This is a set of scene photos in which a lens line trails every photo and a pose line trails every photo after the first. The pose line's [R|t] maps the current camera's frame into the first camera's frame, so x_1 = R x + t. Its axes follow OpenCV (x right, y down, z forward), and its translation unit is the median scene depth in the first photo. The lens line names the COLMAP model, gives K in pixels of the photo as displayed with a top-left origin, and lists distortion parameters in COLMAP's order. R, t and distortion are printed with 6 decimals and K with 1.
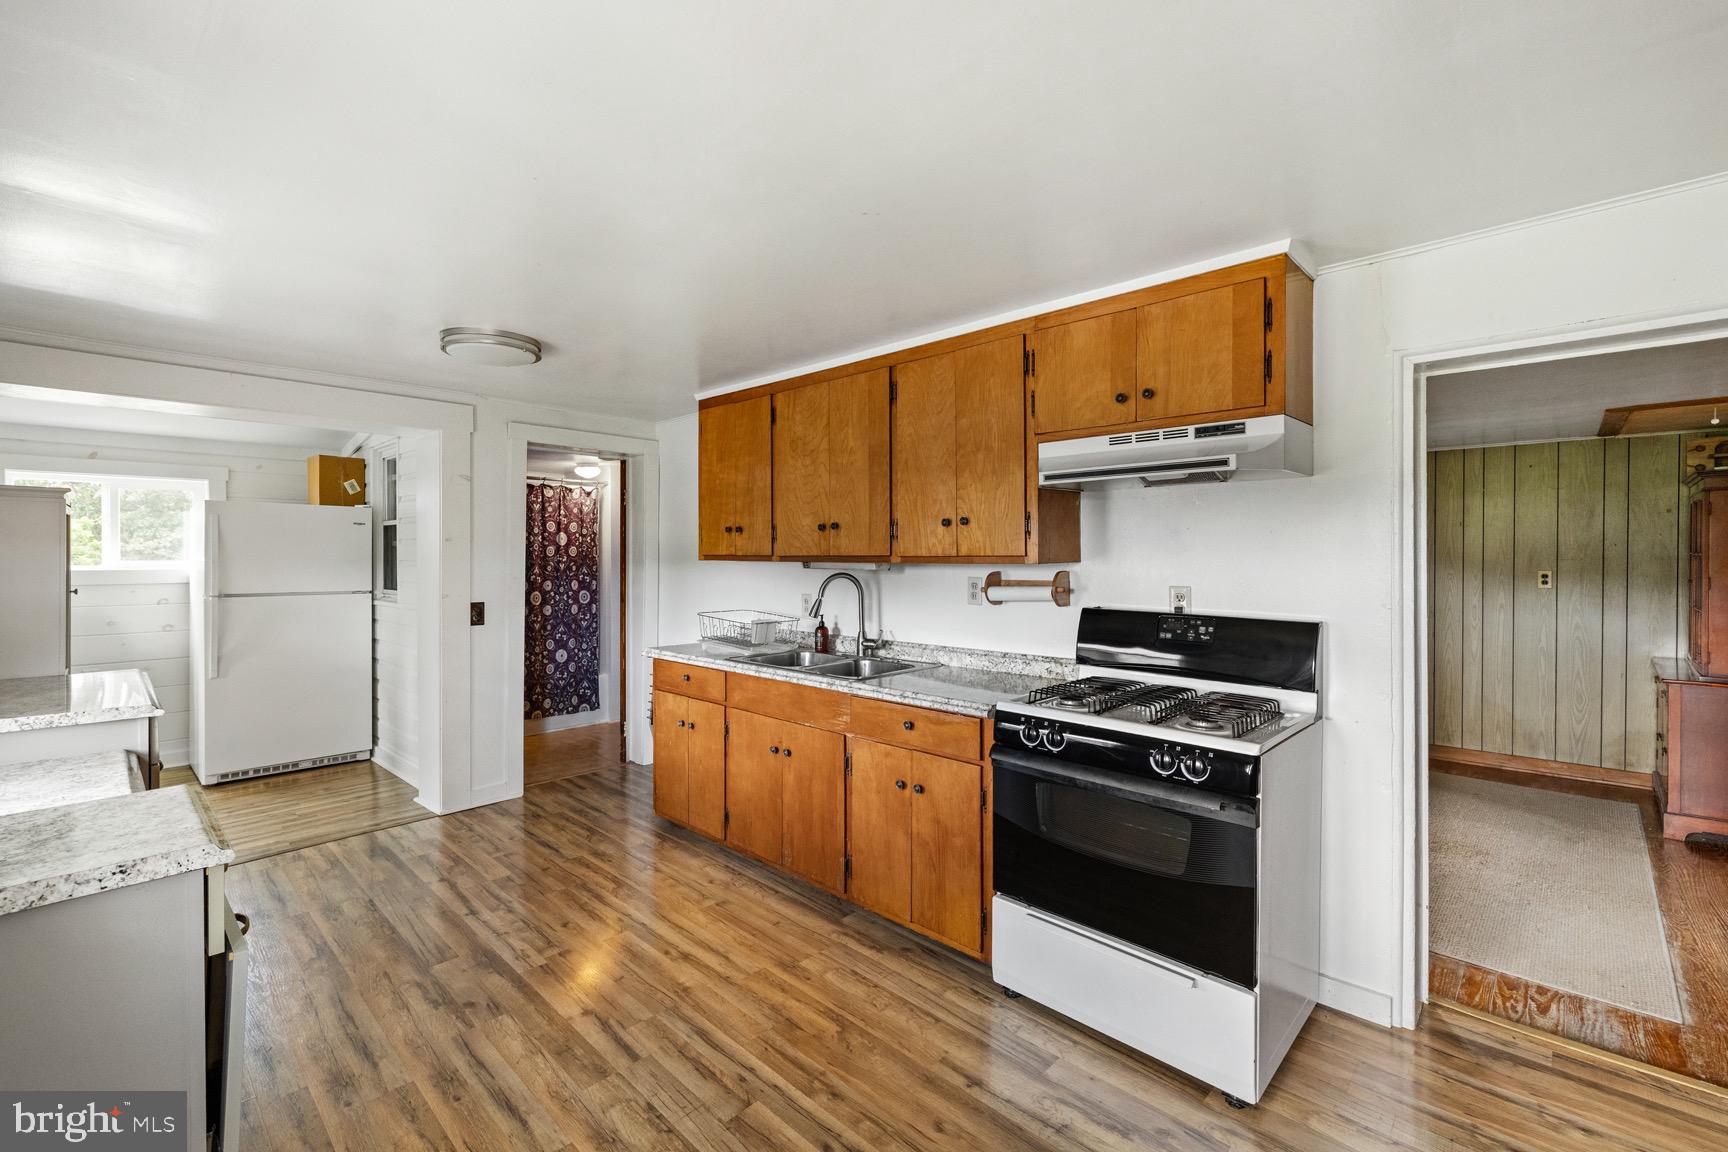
lens RADIAL K [[751.7, 0, 870.1], [0, 751.7, 565.9], [0, 0, 1]] dist [0.000914, 0.000506]
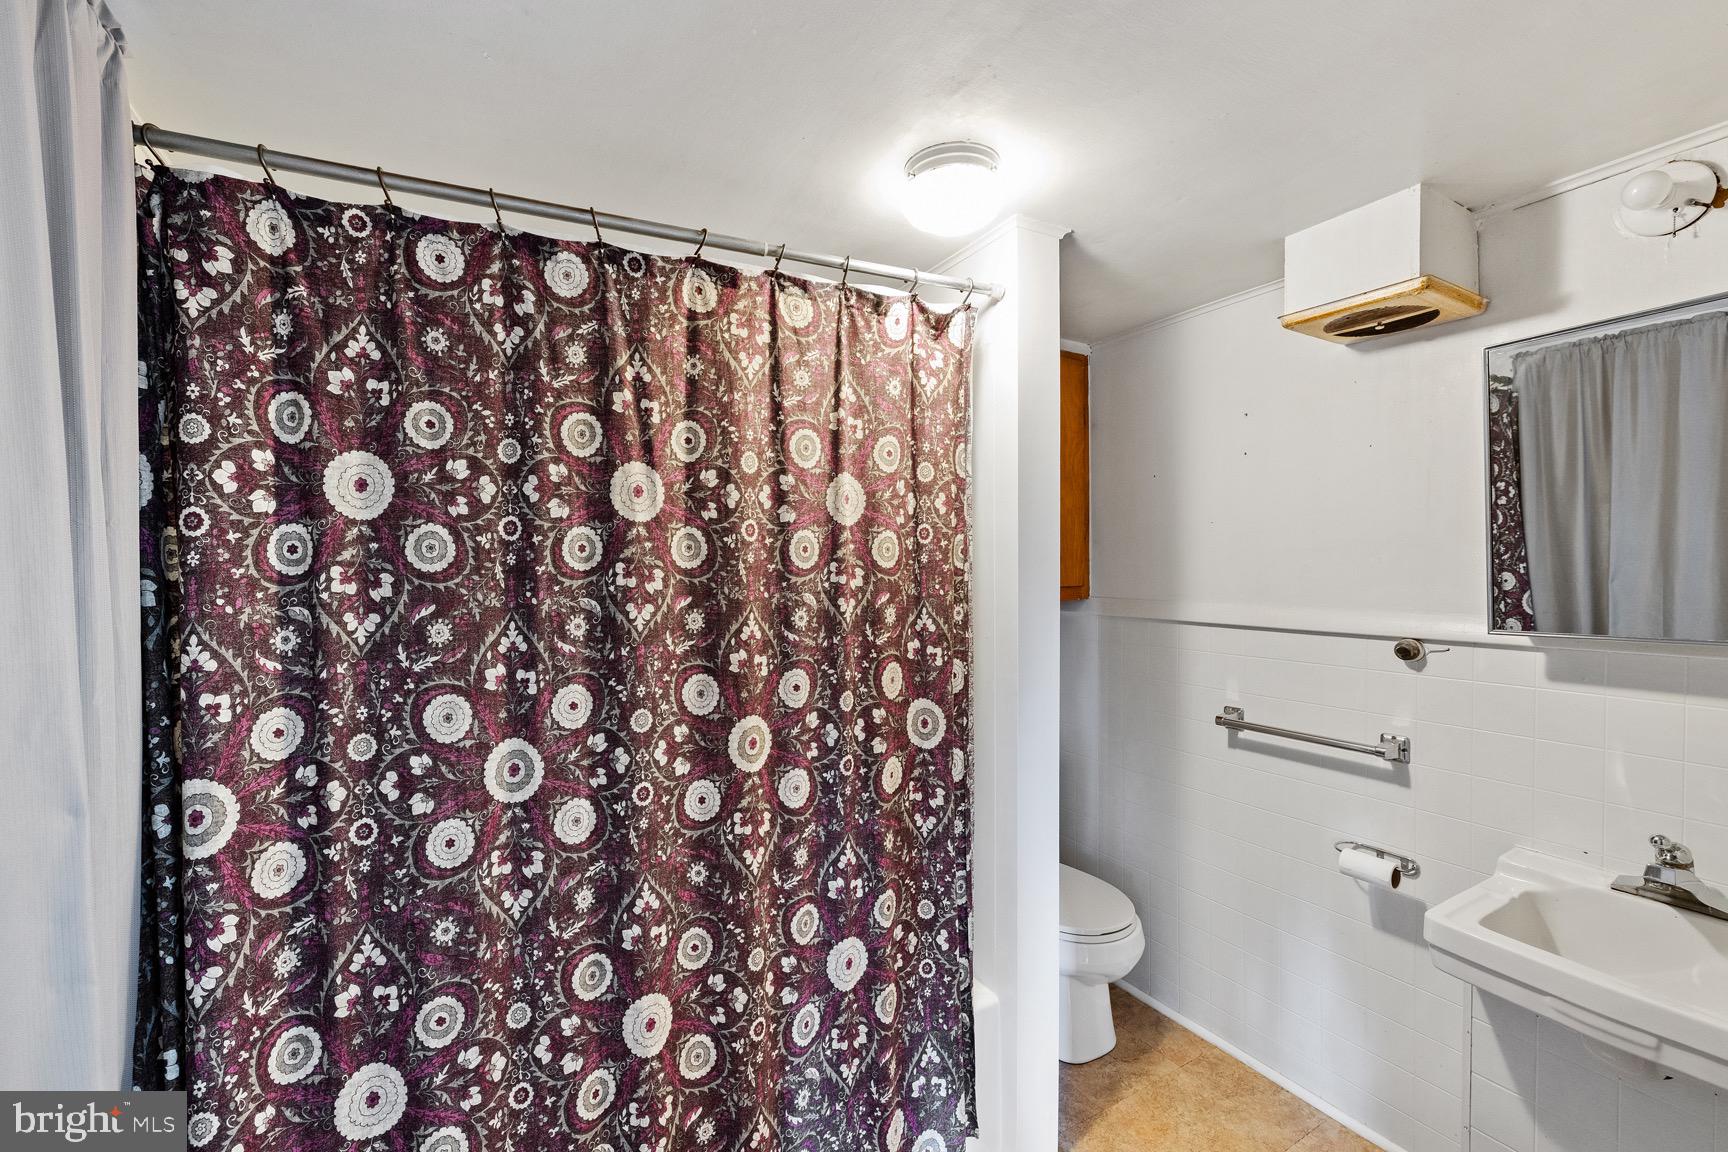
lens RADIAL K [[751.7, 0, 870.1], [0, 751.7, 565.9], [0, 0, 1]] dist [0.000914, 0.000506]
pose [[0.951788, -0.012116, -0.306517, -0.326271], [0.007274, 0.999830, -0.016936, -0.009480], [0.306670, 0.013890, 0.951714, 0.764834]]
